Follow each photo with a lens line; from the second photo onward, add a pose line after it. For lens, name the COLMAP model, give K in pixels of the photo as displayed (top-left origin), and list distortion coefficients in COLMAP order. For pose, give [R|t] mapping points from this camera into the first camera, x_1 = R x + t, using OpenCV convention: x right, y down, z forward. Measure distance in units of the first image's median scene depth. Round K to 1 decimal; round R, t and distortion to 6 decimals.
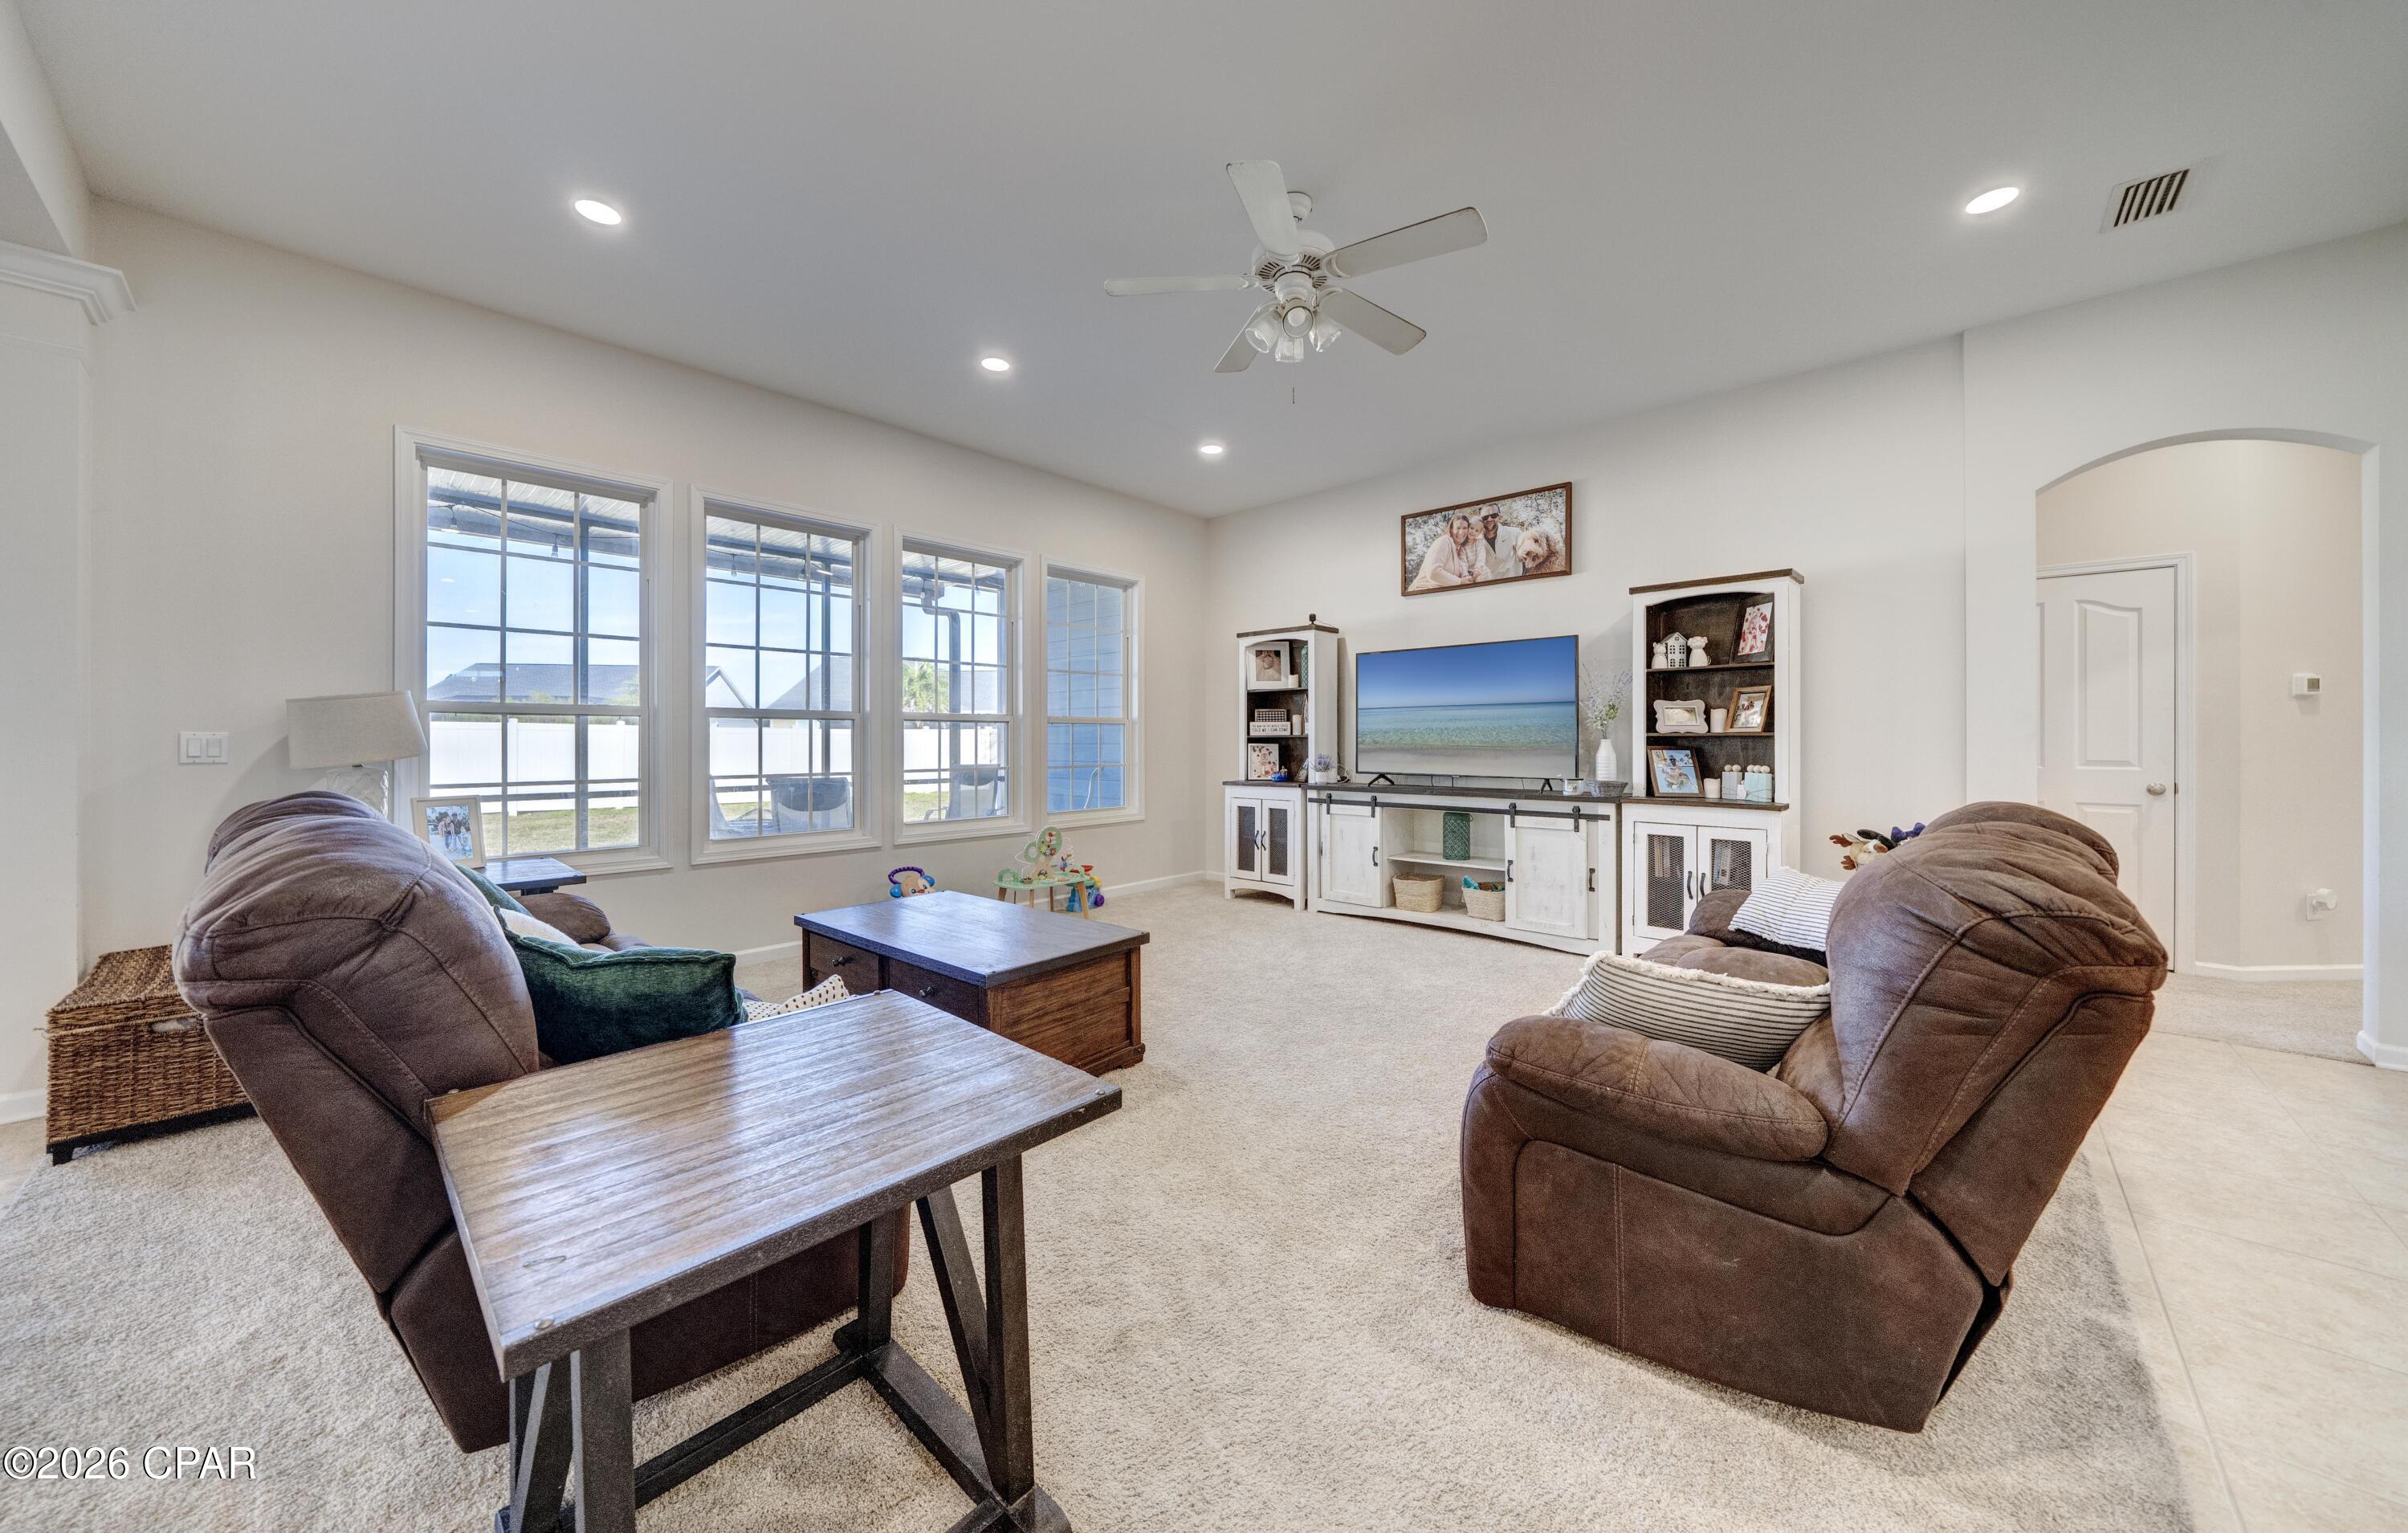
lens RADIAL K [[814.5, 0, 1185.3], [0, 814.5, 743.1], [0, 0, 1]] dist [-0.006697, 0.000024]
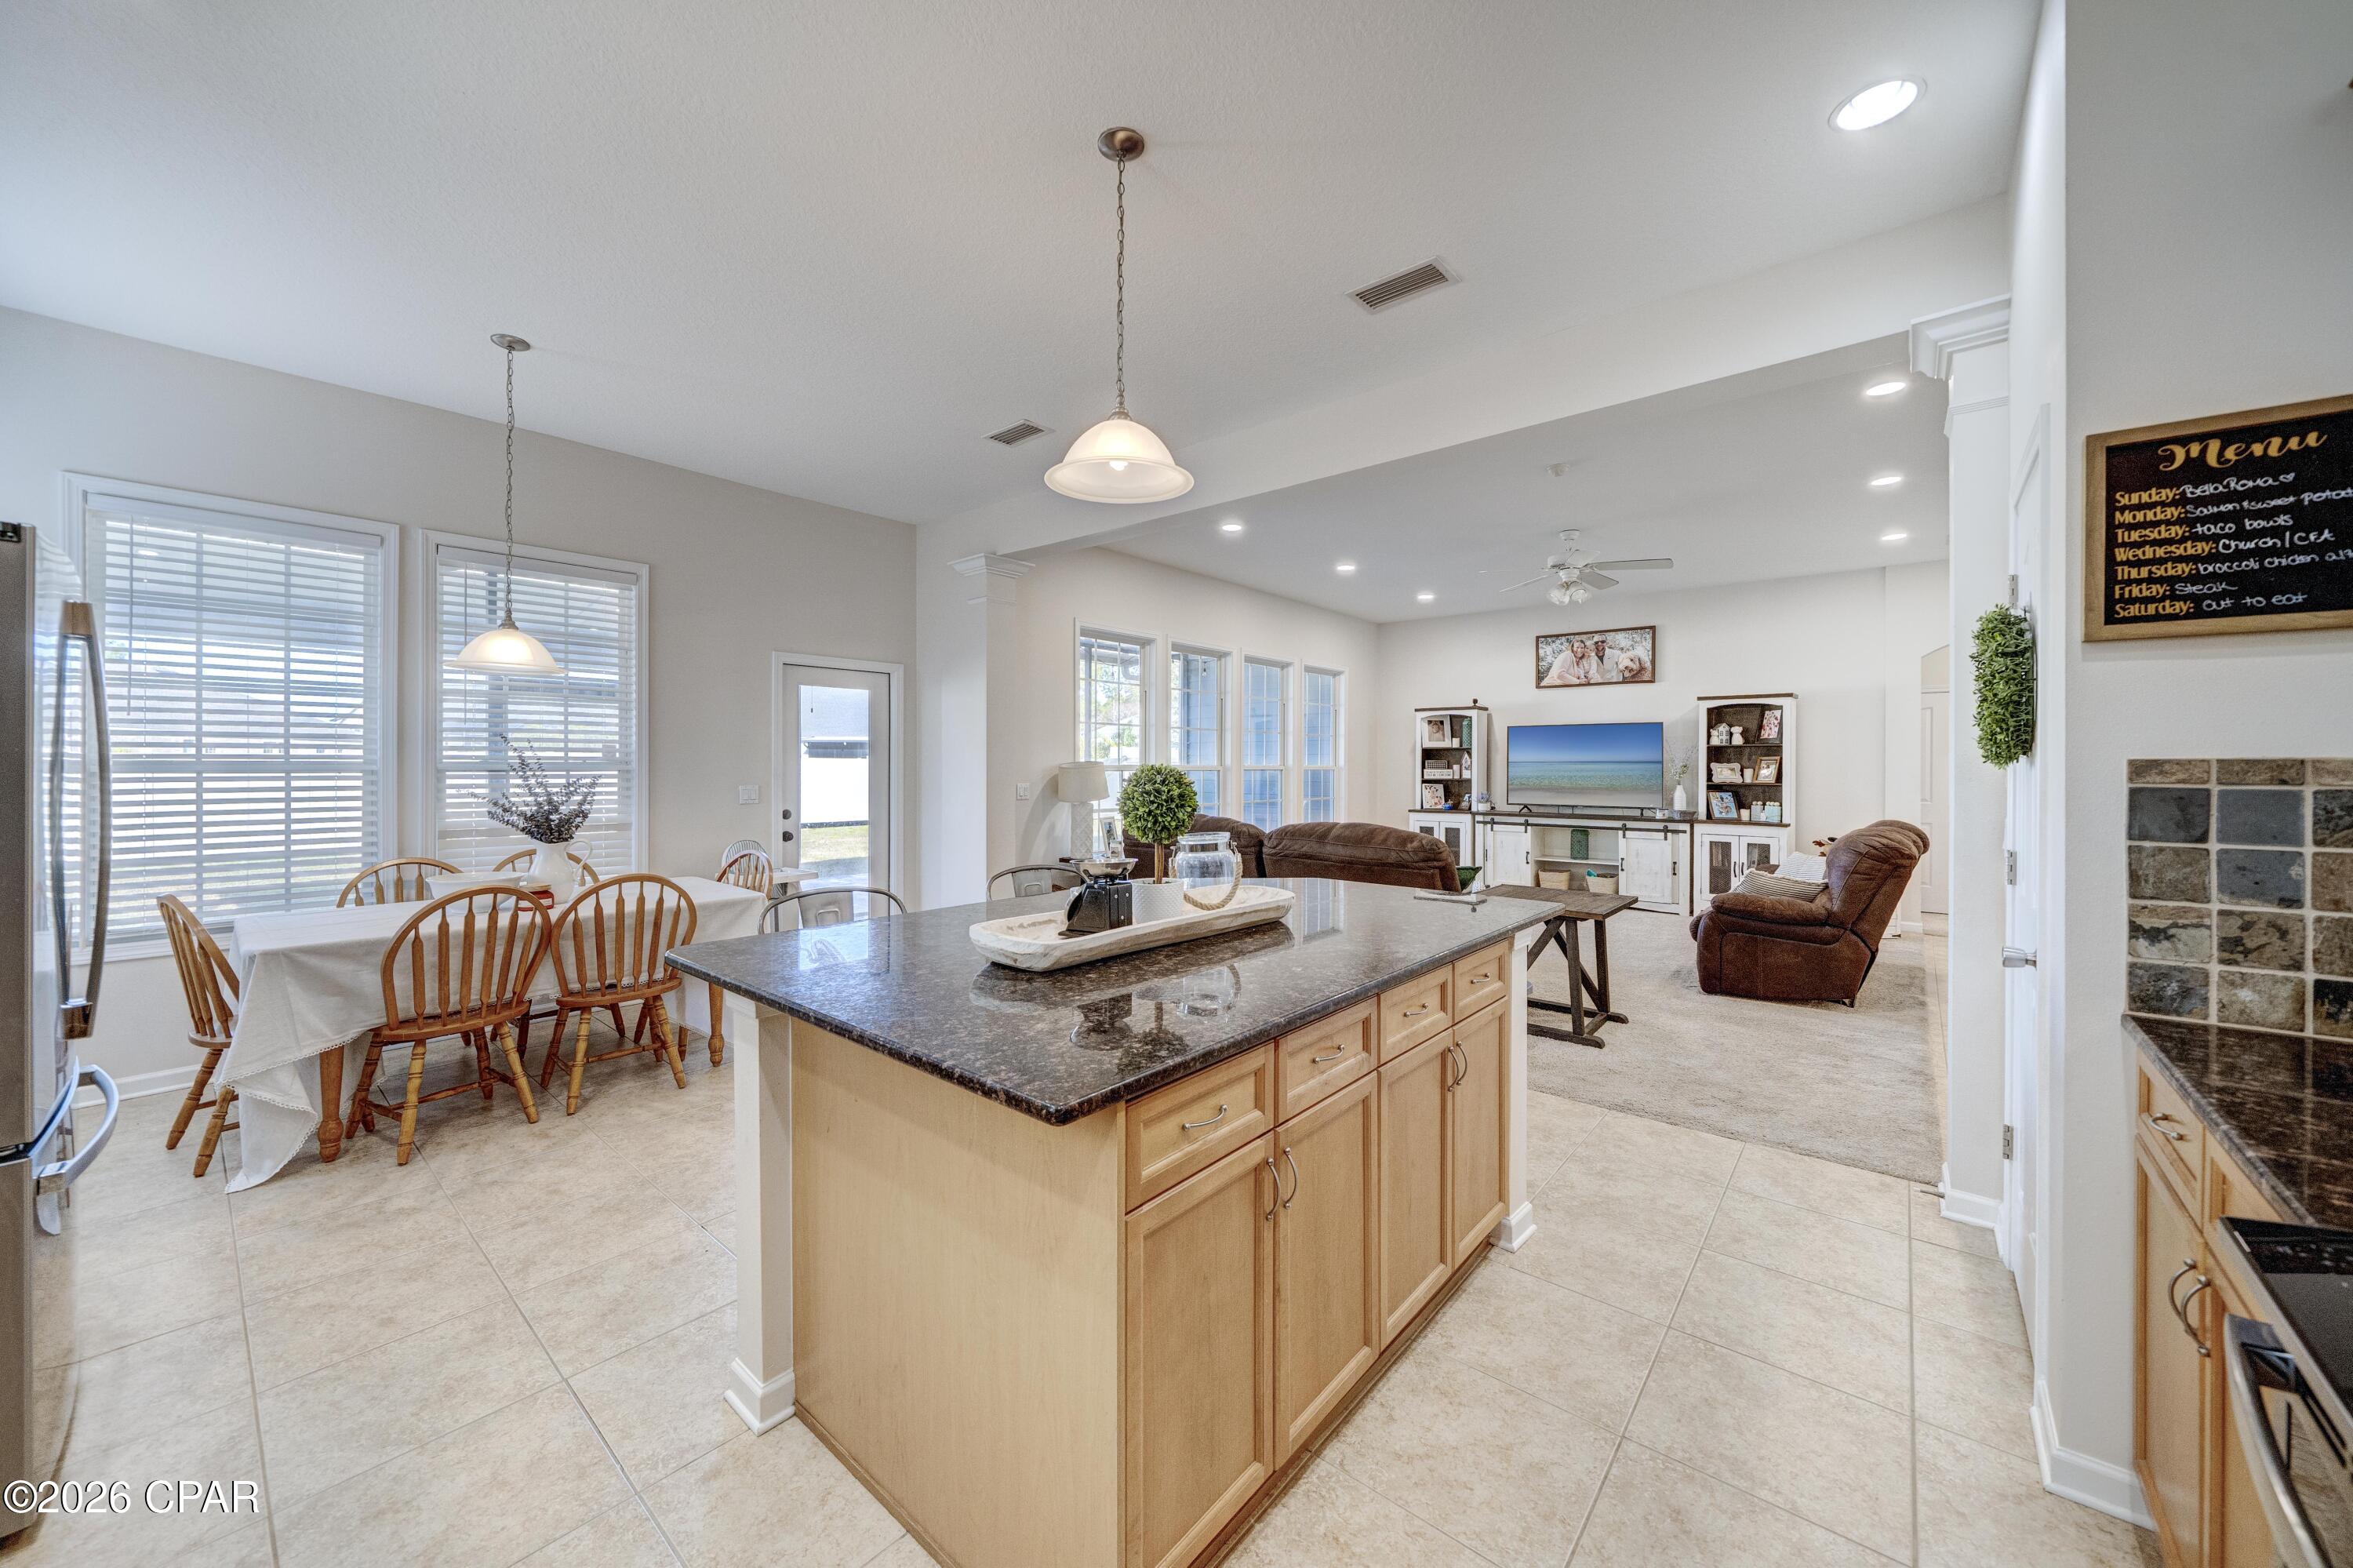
lens RADIAL K [[849.6, 0, 1171.4], [0, 849.6, 769.8], [0, 0, 1]] dist [-0.000327, 0.000010]
pose [[0.998905, 0.005629, 0.046436, -0.638124], [-0.005710, 0.999982, 0.001611, -0.034861], [-0.046426, -0.001875, 0.998920, -0.729609]]
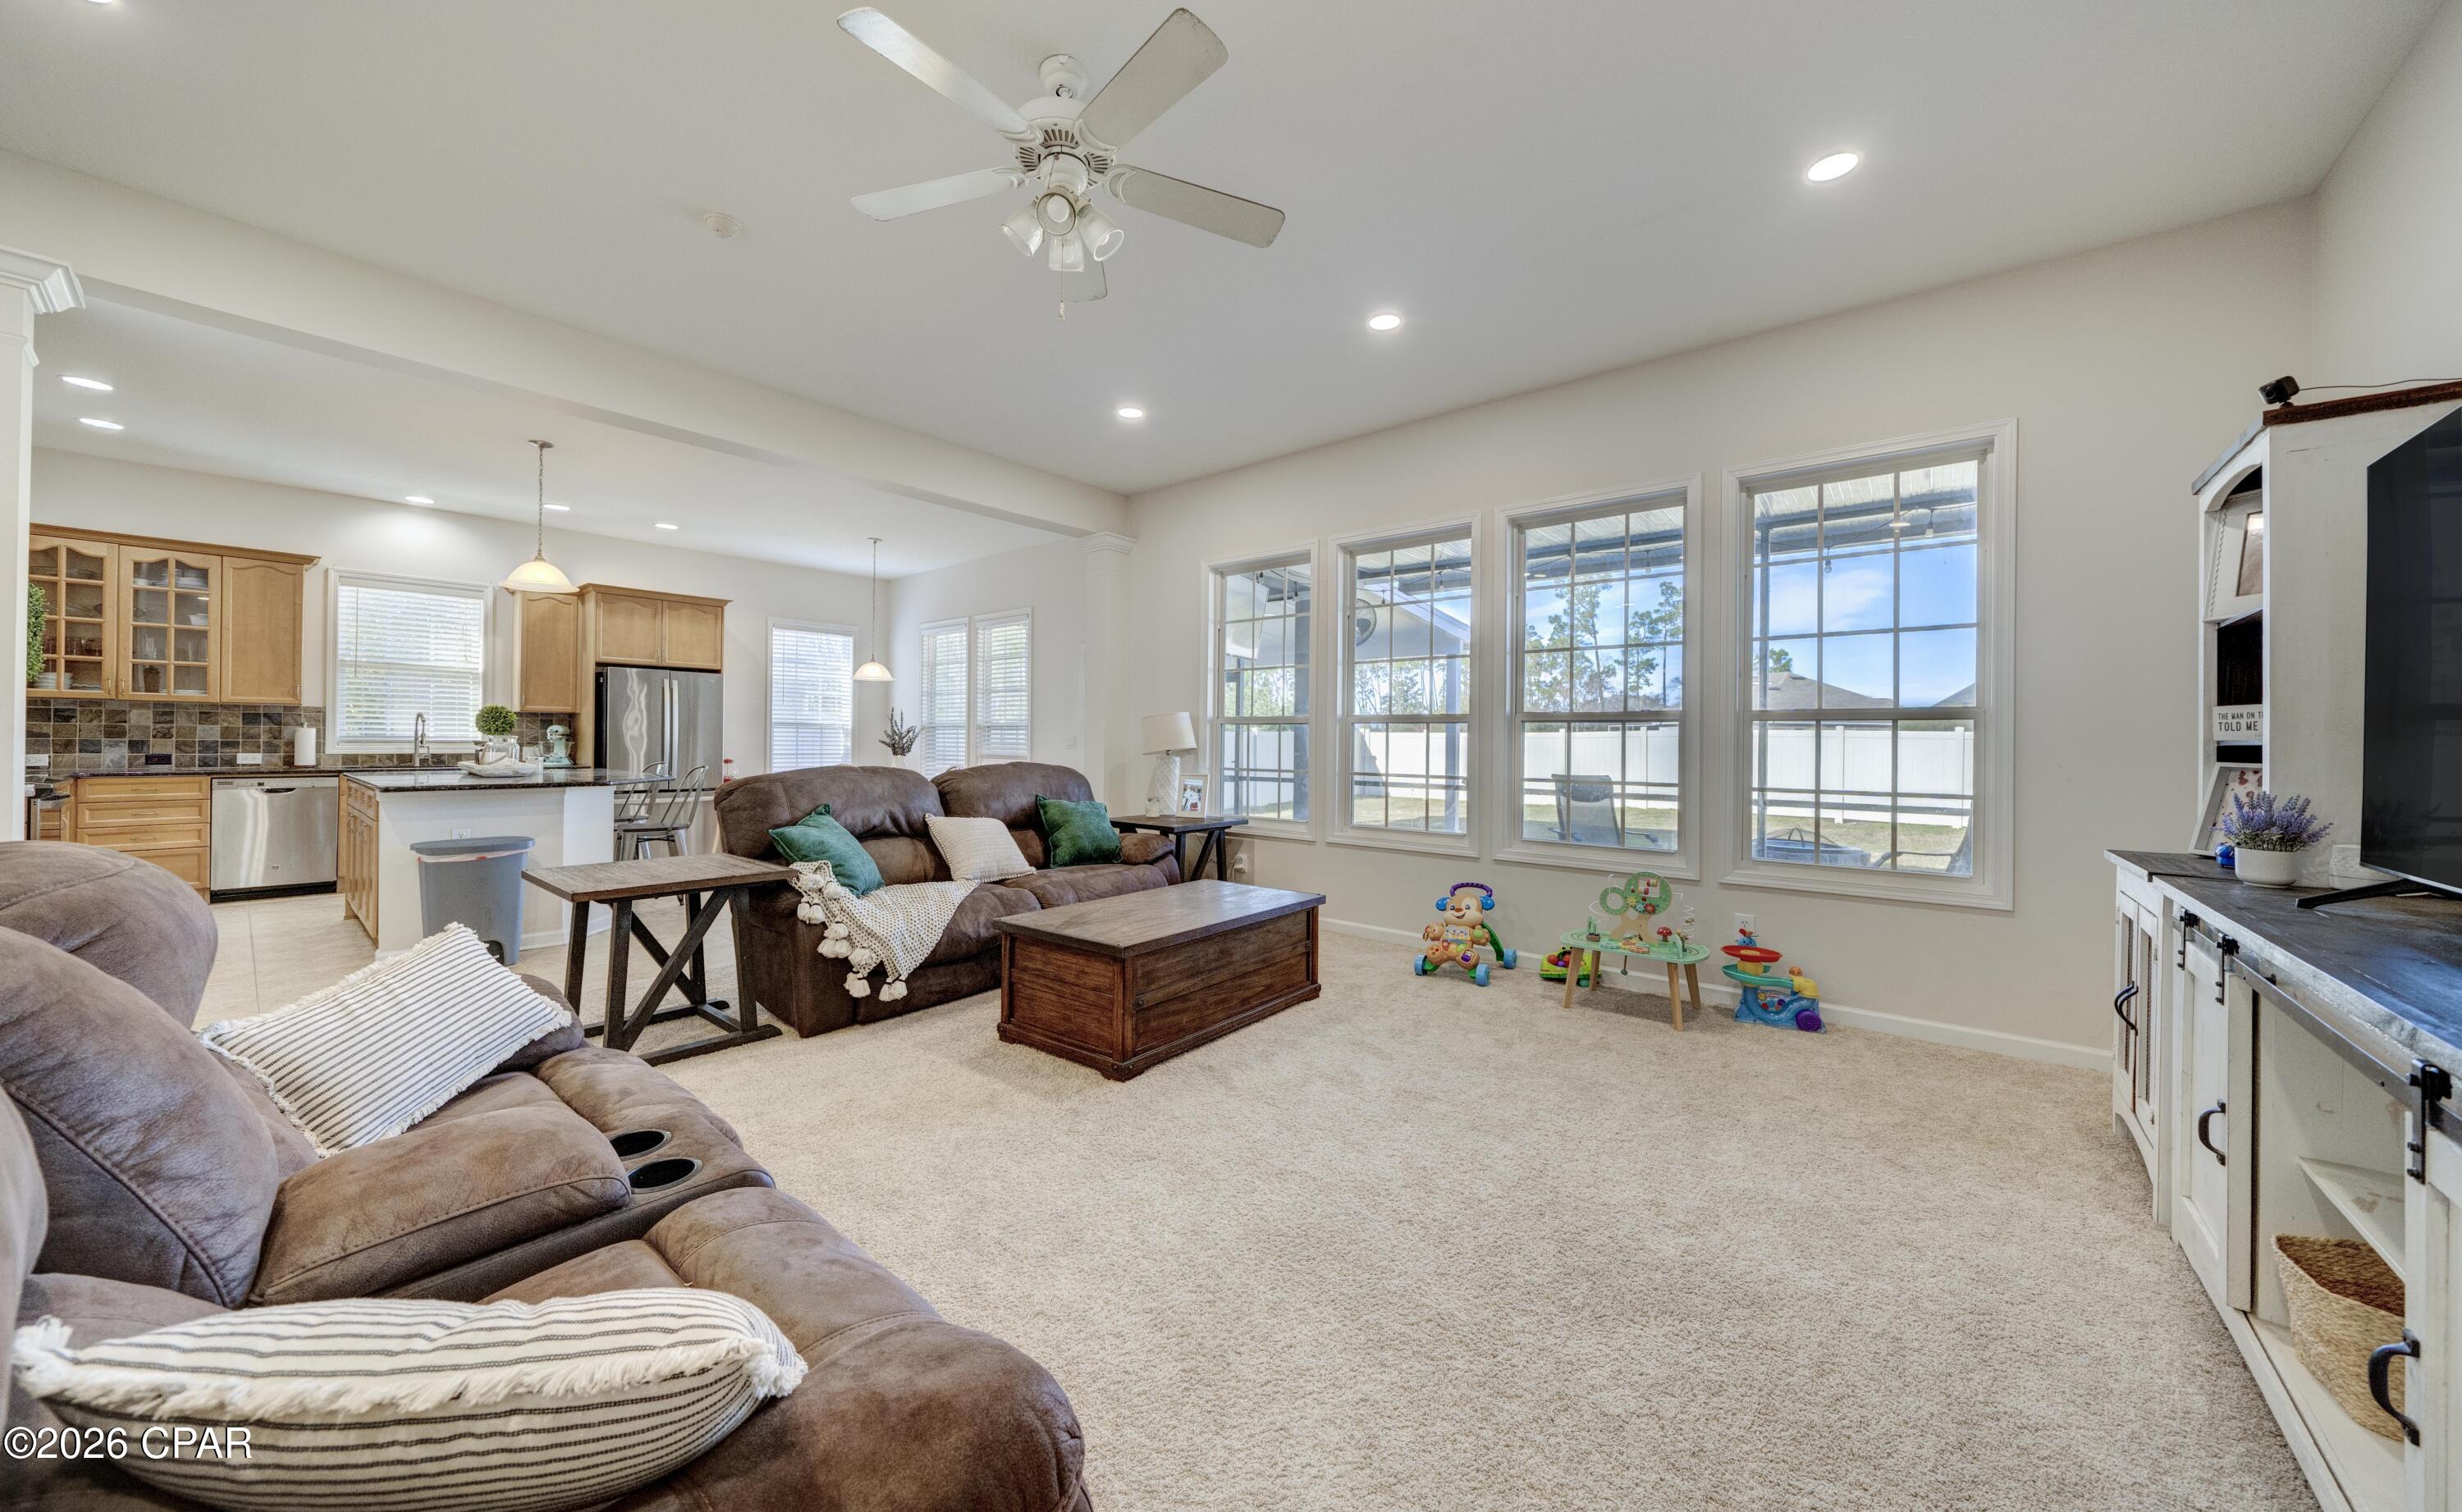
lens RADIAL K [[875.8, 0, 1212.8], [0, 875.8, 738.7], [0, 0, 1]] dist [0.001258, -0.000467]
pose [[0.016031, -0.005548, -0.999856, 0.253012], [-0.010481, 0.999929, -0.005717, -0.000117], [0.999817, 0.010571, 0.015971, 0.274054]]
